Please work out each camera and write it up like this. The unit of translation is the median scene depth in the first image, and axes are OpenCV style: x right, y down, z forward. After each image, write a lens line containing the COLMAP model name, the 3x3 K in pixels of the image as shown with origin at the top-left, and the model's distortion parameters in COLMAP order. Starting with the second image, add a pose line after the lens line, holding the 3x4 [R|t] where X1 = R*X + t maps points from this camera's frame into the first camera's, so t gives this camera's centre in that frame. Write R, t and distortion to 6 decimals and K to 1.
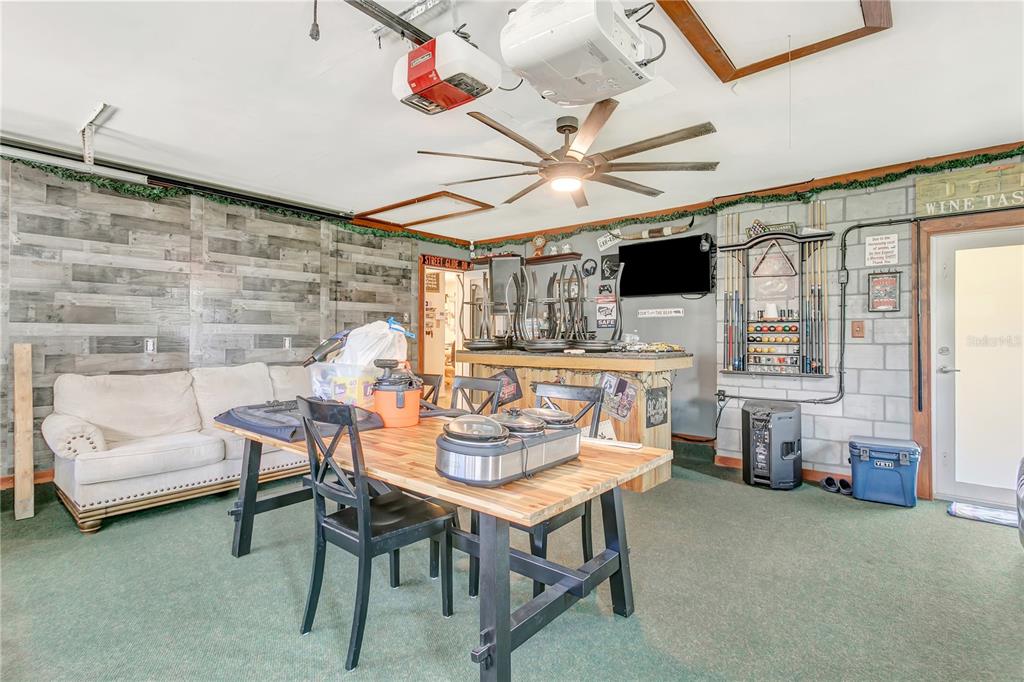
lens RADIAL K [[487.5, 0, 504.8], [0, 487.5, 336.0], [0, 0, 1]] dist [-0.000465, 0.001294]
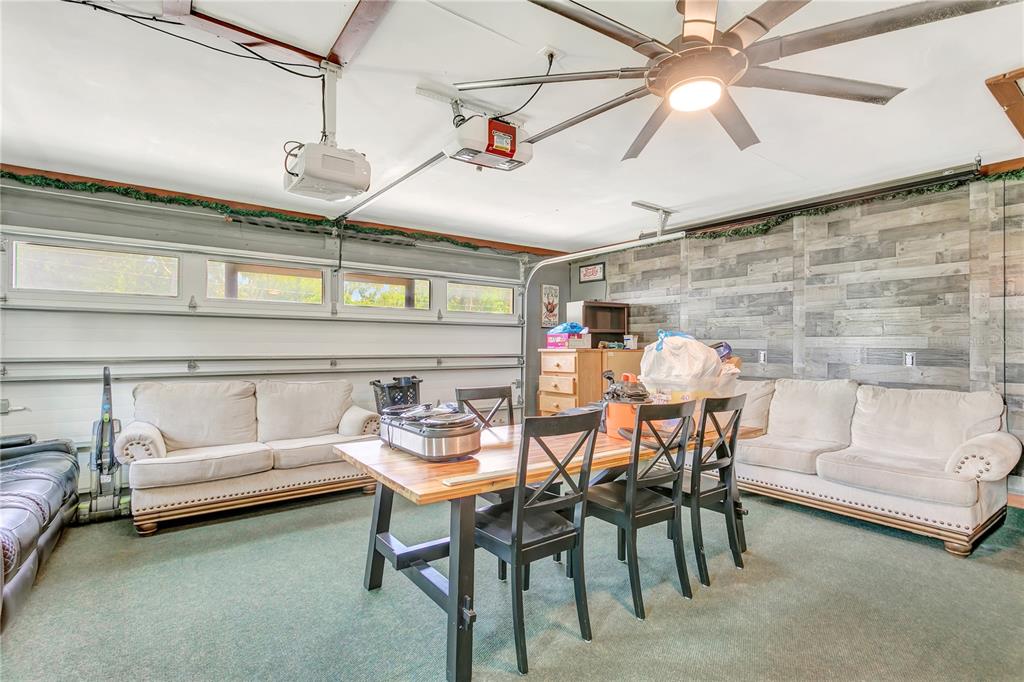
lens RADIAL K [[487.5, 0, 503.0], [0, 487.5, 344.7], [0, 0, 1]] dist [-0.000465, 0.001294]
pose [[-0.229215, 0.002616, -0.973372, 0.482667], [-0.000126, 0.999996, 0.002717, -0.011194], [0.973376, 0.000746, -0.229214, 0.554743]]
